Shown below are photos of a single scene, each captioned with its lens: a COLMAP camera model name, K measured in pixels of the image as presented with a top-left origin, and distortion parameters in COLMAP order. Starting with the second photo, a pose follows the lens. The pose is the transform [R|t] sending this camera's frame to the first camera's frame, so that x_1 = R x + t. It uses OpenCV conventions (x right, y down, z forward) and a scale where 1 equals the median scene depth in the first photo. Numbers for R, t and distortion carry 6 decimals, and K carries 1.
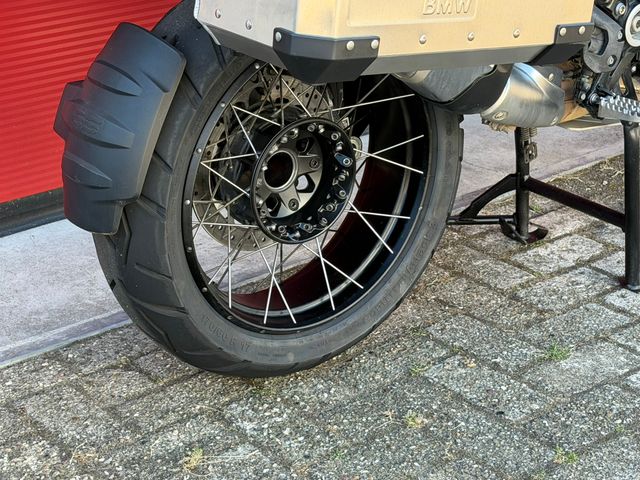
lens RADIAL K [[1367.3, 0, 319.0], [0, 1367.3, 253.3], [0, 0, 1]] dist [0.066866, 0.457390]
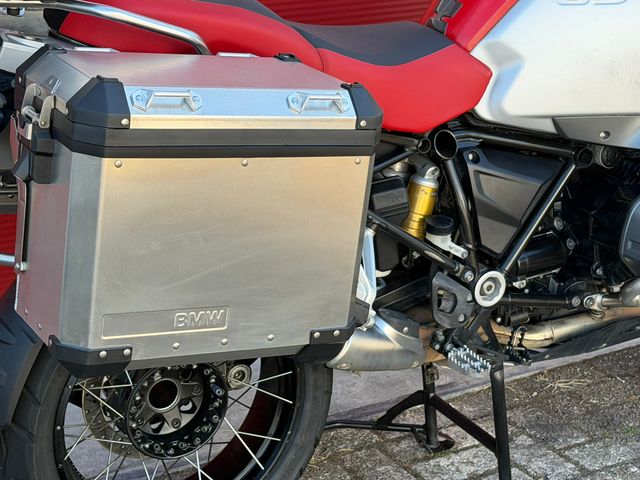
lens RADIAL K [[1350.9, 0, 320.0], [0, 1350.9, 240.0], [0, 0, 1]] dist [0.069278, 0.495669]
pose [[0.987595, 0.065214, -0.142843, 0.254526], [-0.075475, 0.994851, -0.067634, -0.120445], [0.137697, 0.077576, 0.987432, -0.146724]]
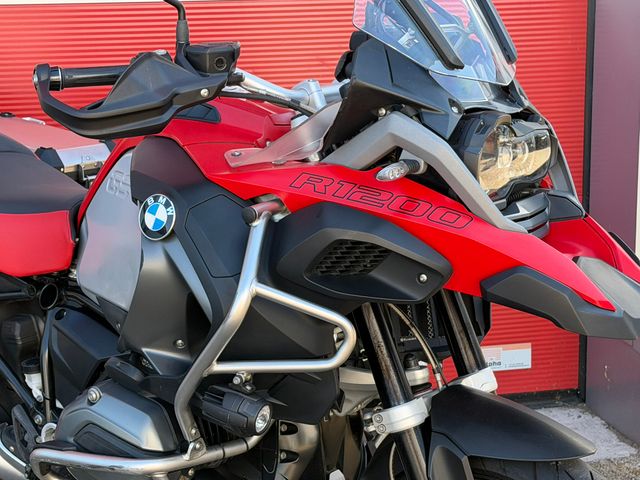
lens RADIAL K [[1321.6, 0, 322.0], [0, 1321.6, 251.7], [0, 0, 1]] dist [0.141735, -0.001639]
pose [[0.275823, 0.196207, -0.940970, 1.409523], [-0.393956, 0.916021, 0.075525, -0.512186], [0.876767, 0.349870, 0.329956, 0.766798]]
